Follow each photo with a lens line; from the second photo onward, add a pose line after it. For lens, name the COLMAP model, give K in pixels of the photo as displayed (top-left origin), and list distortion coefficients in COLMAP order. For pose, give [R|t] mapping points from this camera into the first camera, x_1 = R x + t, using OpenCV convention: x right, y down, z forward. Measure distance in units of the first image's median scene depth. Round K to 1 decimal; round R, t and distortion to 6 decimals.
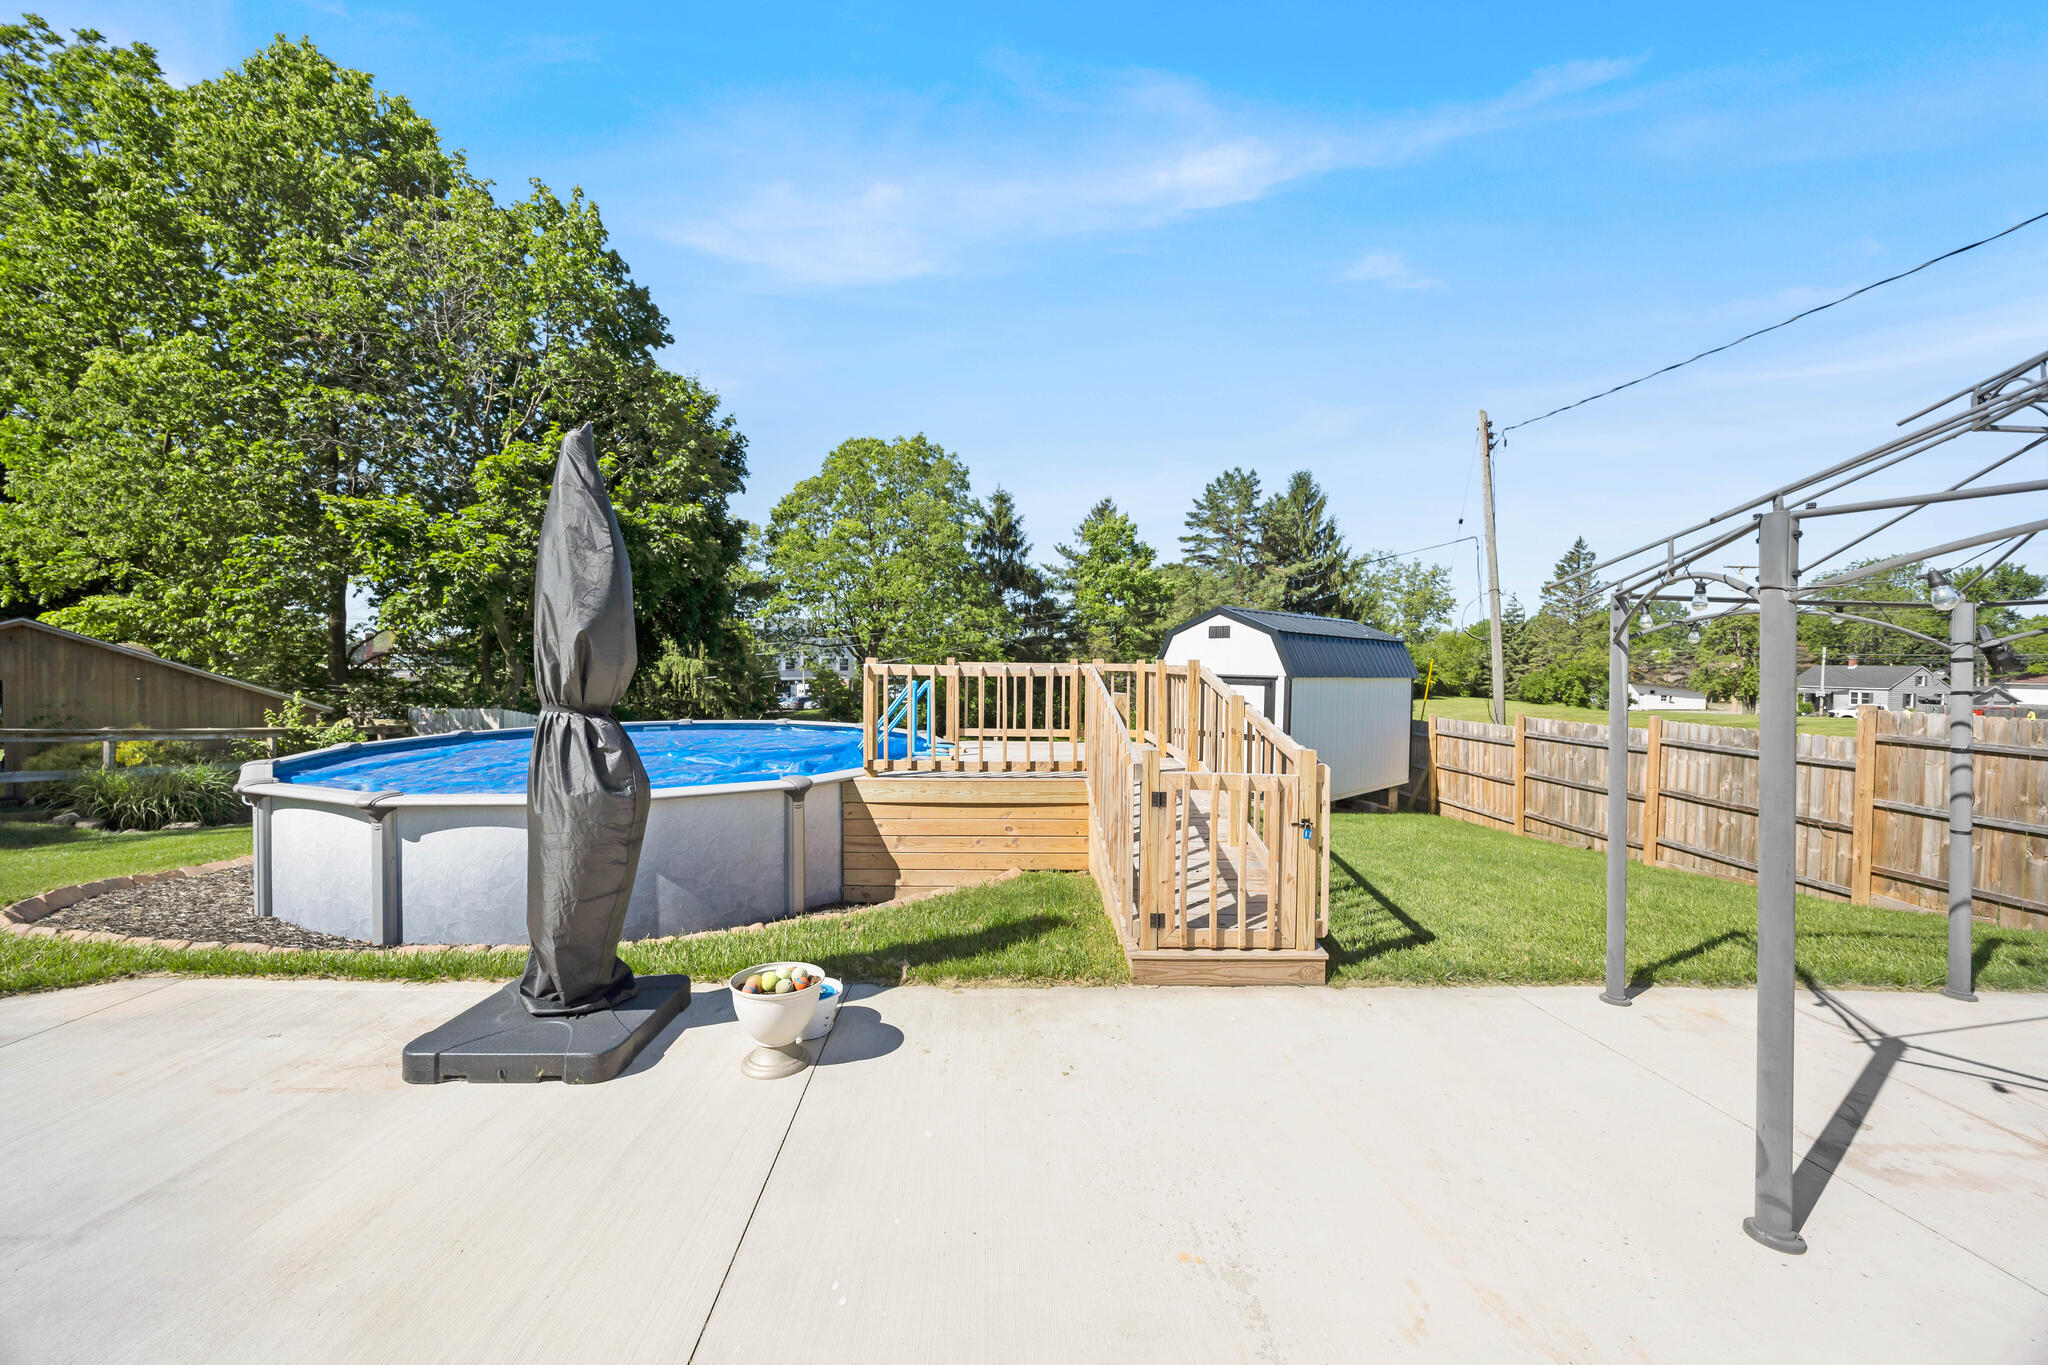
lens RADIAL K [[778.1, 0, 1024.0], [0, 778.1, 682.5], [0, 0, 1]] dist [-0.009307, 0.000040]
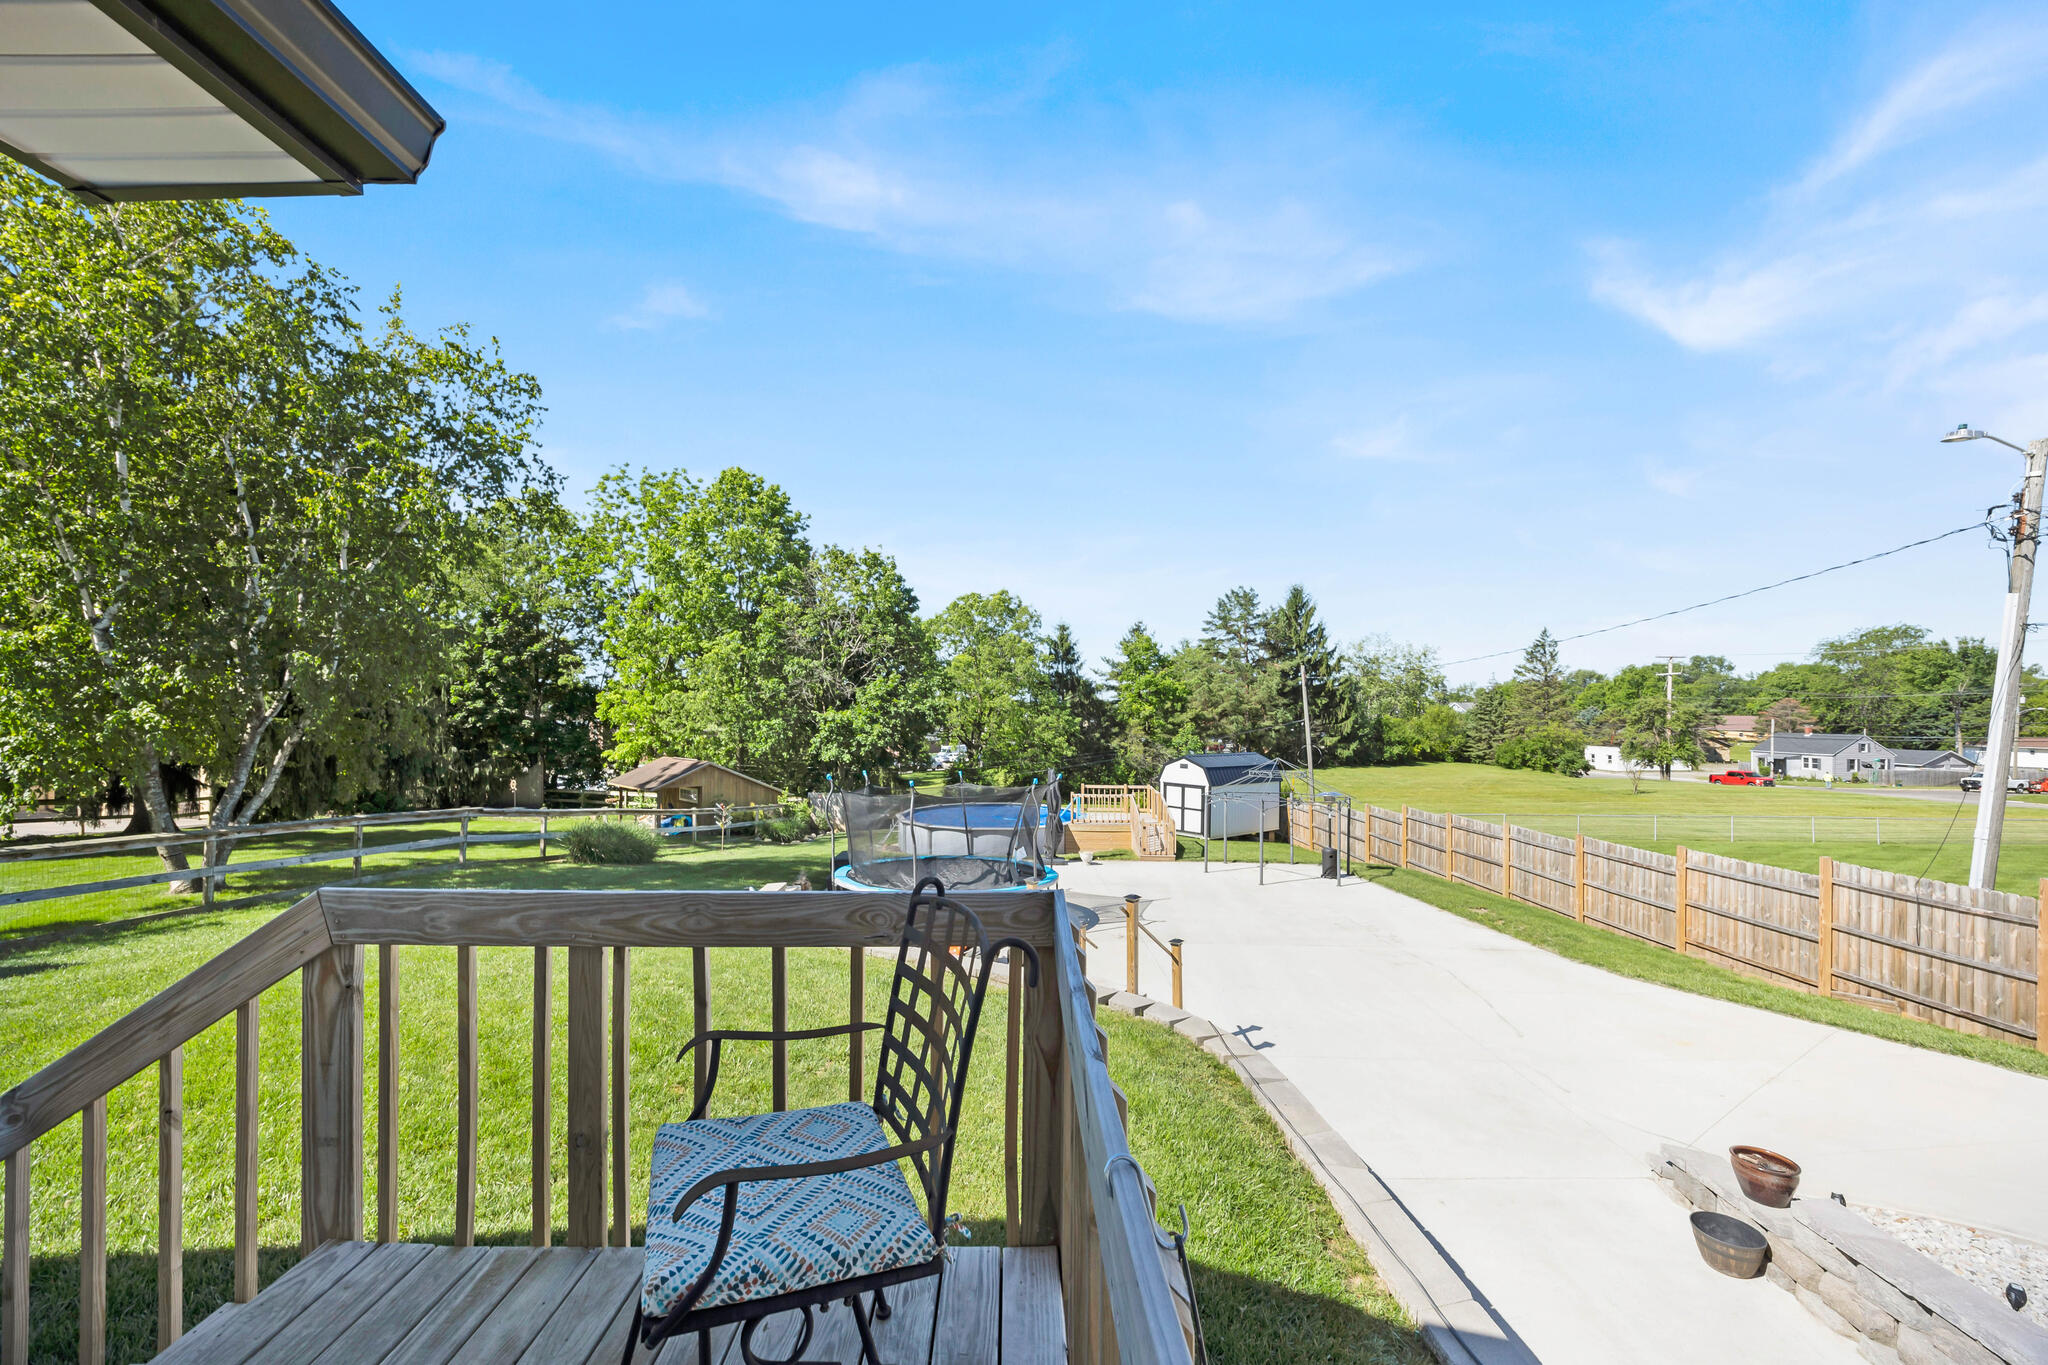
lens RADIAL K [[789.3, 0, 1003.4], [0, 789.3, 712.7], [0, 0, 1]] dist [-0.001218, -0.000136]
pose [[0.997568, -0.006233, -0.069420, -0.034891], [0.004363, 0.999624, -0.027055, -0.041987], [0.069562, 0.026687, 0.997221, -0.376701]]
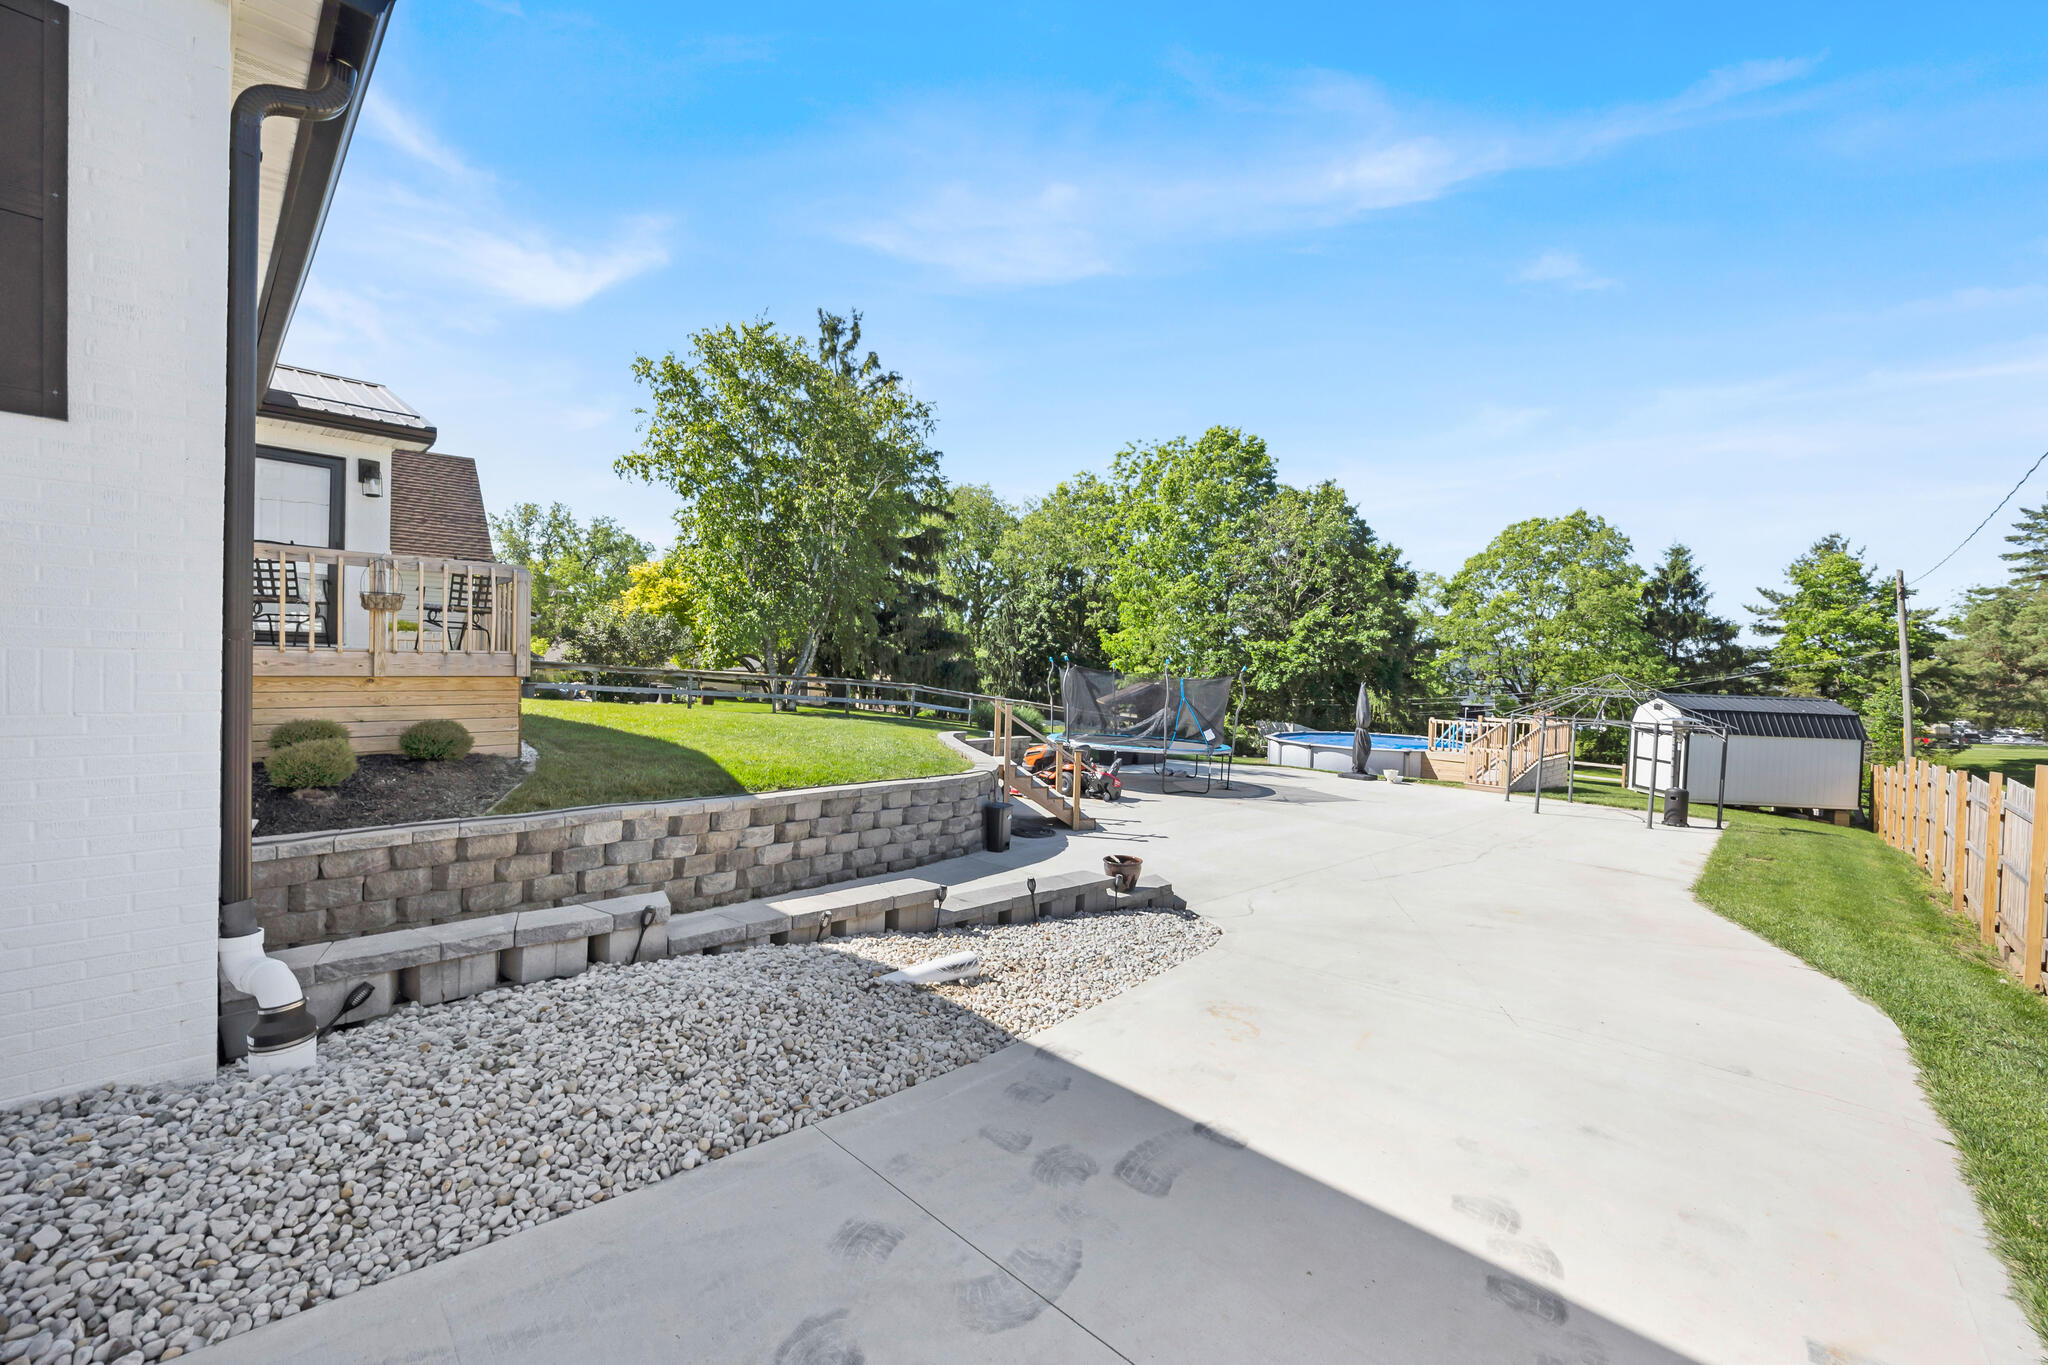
lens RADIAL K [[819.2, 0, 1018.8], [0, 819.2, 686.7], [0, 0, 1]] dist [0.000609, -0.000245]
pose [[0.682091, 0.026218, -0.730797, 0.162545], [-0.039989, 0.999199, -0.001477, -0.012112], [0.730173, 0.030231, 0.682594, -0.381536]]
